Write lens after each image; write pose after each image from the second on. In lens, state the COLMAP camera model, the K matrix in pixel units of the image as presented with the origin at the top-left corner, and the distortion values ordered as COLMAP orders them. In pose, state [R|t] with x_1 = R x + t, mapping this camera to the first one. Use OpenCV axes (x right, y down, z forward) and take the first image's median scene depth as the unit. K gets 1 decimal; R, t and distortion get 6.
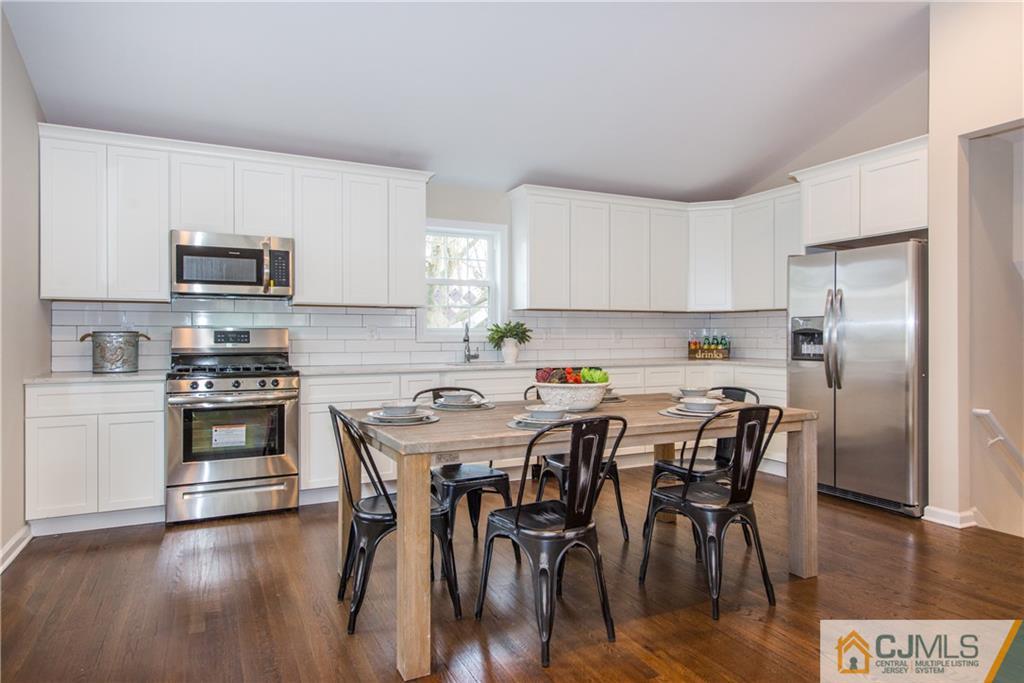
lens RADIAL K [[611.5, 0, 518.5], [0, 611.5, 339.1], [0, 0, 1]] dist [0.002908, 0.001312]
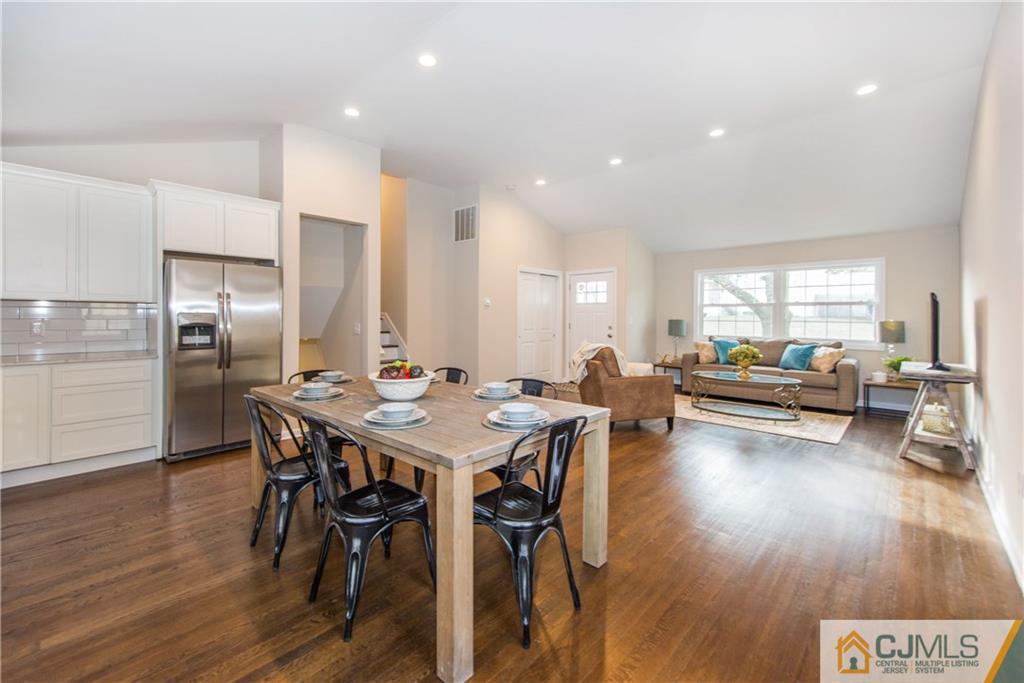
lens RADIAL K [[433.4, 0, 479.3], [0, 433.4, 312.8], [0, 0, 1]] dist [0.002024, -0.000267]
pose [[-0.312448, 0.008144, 0.949900, -0.550173], [0.000589, 0.999965, -0.008379, -0.031204], [-0.949935, -0.002059, -0.312442, 0.805013]]
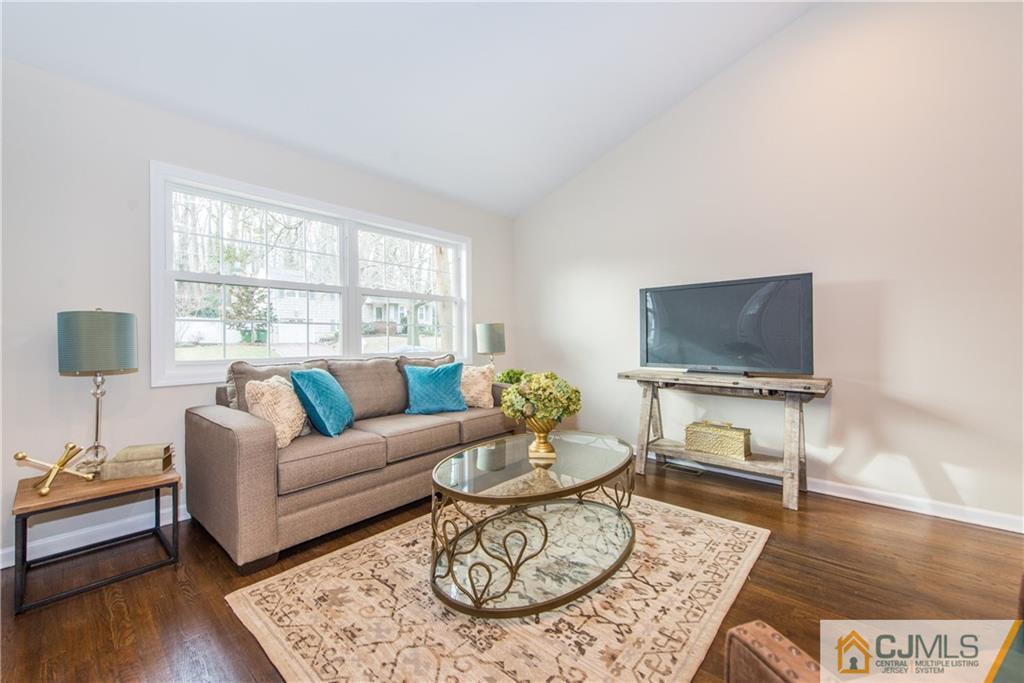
lens RADIAL K [[413.7, 0, 509.8], [0, 413.7, 333.3], [0, 0, 1]] dist [0.009981, -0.000279]
pose [[-0.931580, 0.006145, -0.363486, 0.678272], [0.006579, 0.999978, 0.000043, 0.009761], [0.363478, -0.002351, -0.931600, 0.064095]]
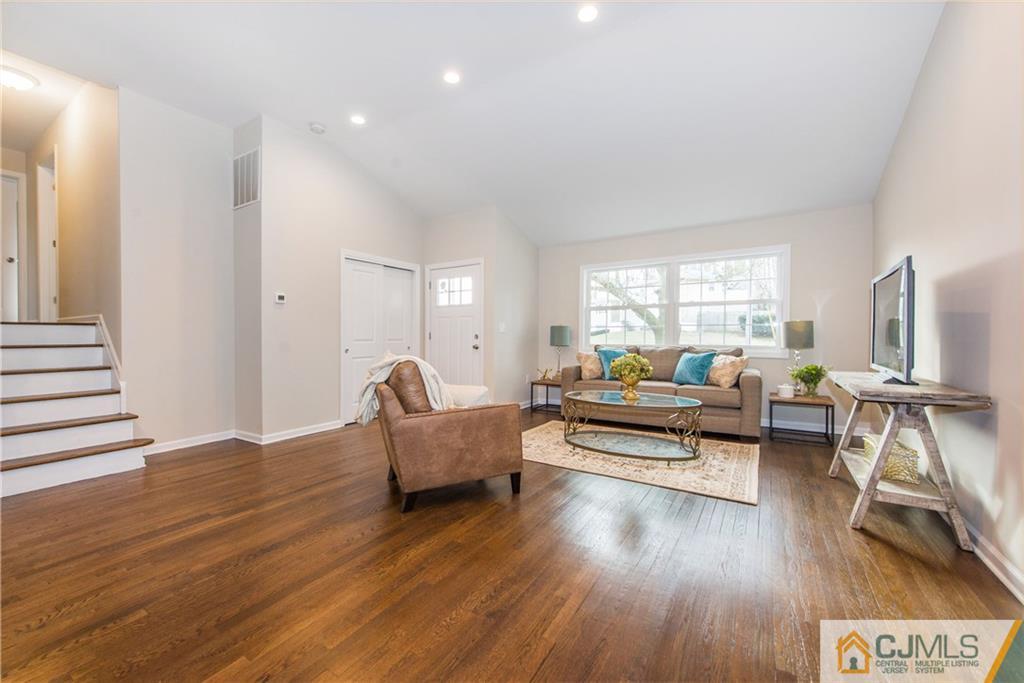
lens RADIAL K [[409.5, 0, 489.1], [0, 409.5, 339.7], [0, 0, 1]] dist [0.000953, 0.000186]
pose [[-0.486939, -0.005430, 0.873419, -0.176265], [0.010610, 0.999870, 0.012131, 0.011589], [-0.873372, 0.015174, -0.486818, 0.327927]]
